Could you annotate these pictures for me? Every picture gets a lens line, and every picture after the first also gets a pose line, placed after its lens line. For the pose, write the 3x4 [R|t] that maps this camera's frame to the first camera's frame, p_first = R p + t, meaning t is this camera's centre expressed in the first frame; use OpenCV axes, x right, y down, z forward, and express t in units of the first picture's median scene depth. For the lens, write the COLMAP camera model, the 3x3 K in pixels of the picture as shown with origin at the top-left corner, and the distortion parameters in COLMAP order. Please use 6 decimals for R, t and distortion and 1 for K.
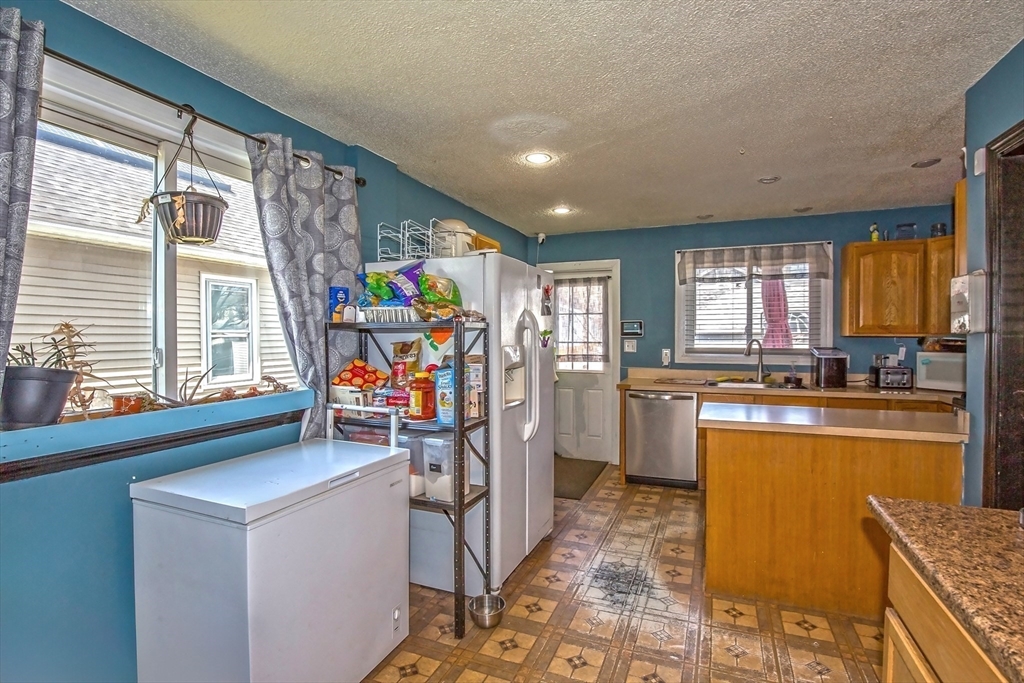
lens RADIAL K [[472.7, 0, 512.6], [0, 472.7, 343.3], [0, 0, 1]] dist [-0.033686, 0.005001]
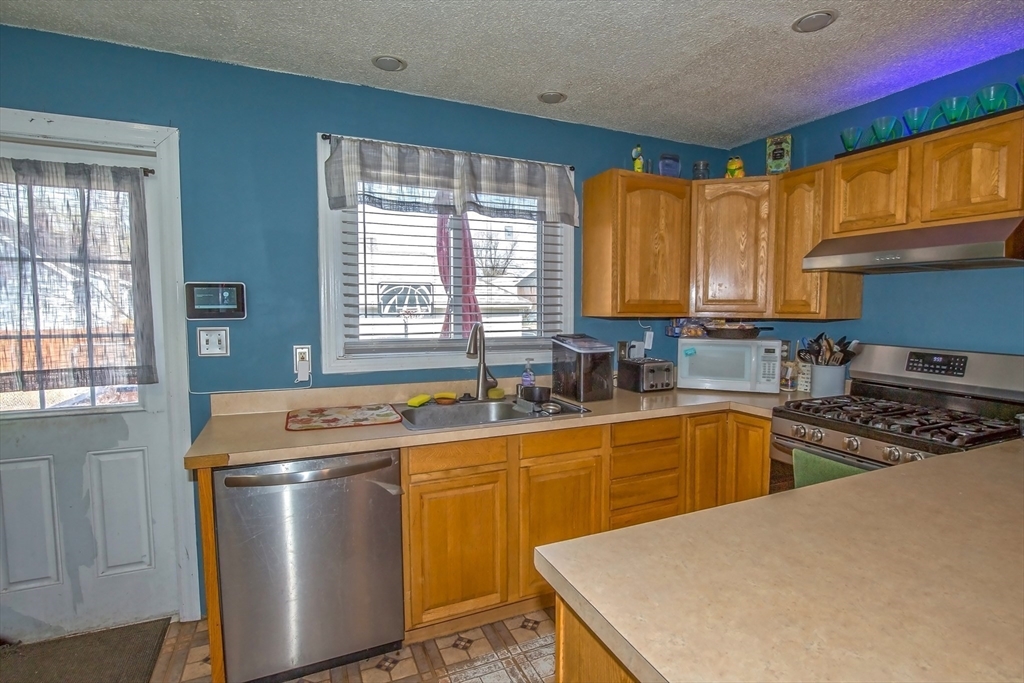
lens RADIAL K [[472.7, 0, 512.6], [0, 472.7, 343.3], [0, 0, 1]] dist [-0.033686, 0.005001]
pose [[0.667351, -0.048779, 0.743144, 0.123162], [0.012531, 0.998447, 0.054285, -0.013196], [-0.744638, -0.026915, 0.666926, 0.548830]]
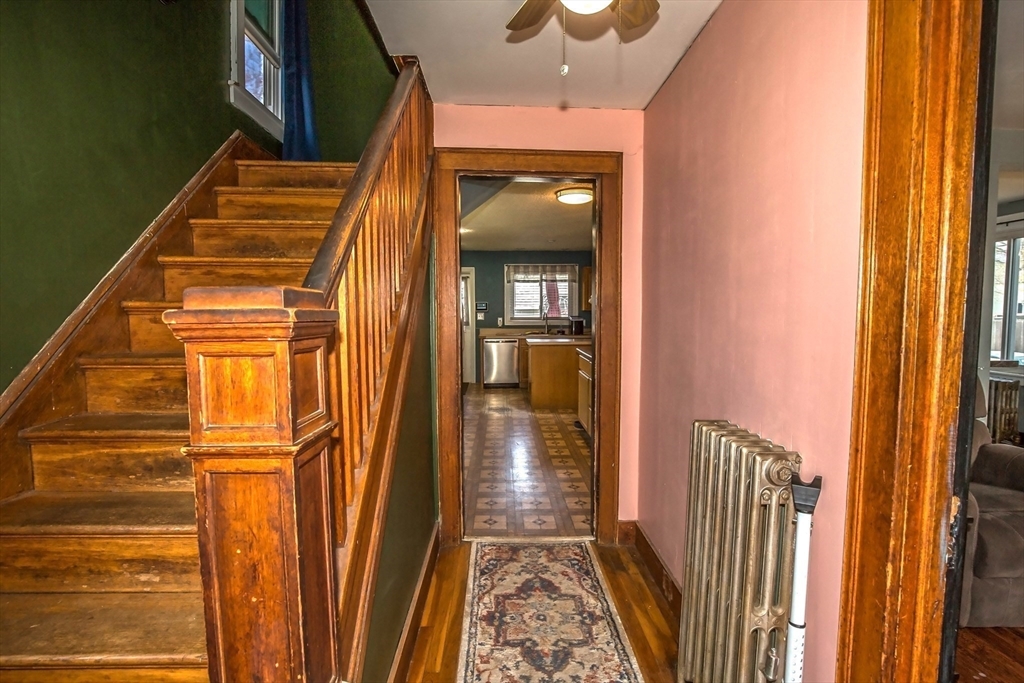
lens RADIAL K [[472.7, 0, 512.6], [0, 472.7, 343.3], [0, 0, 1]] dist [-0.033686, 0.005001]
pose [[0.905117, -0.031592, 0.423987, -0.420669], [0.006830, 0.998187, 0.059796, 0.001145], [-0.425108, -0.051226, 0.903692, -0.700189]]
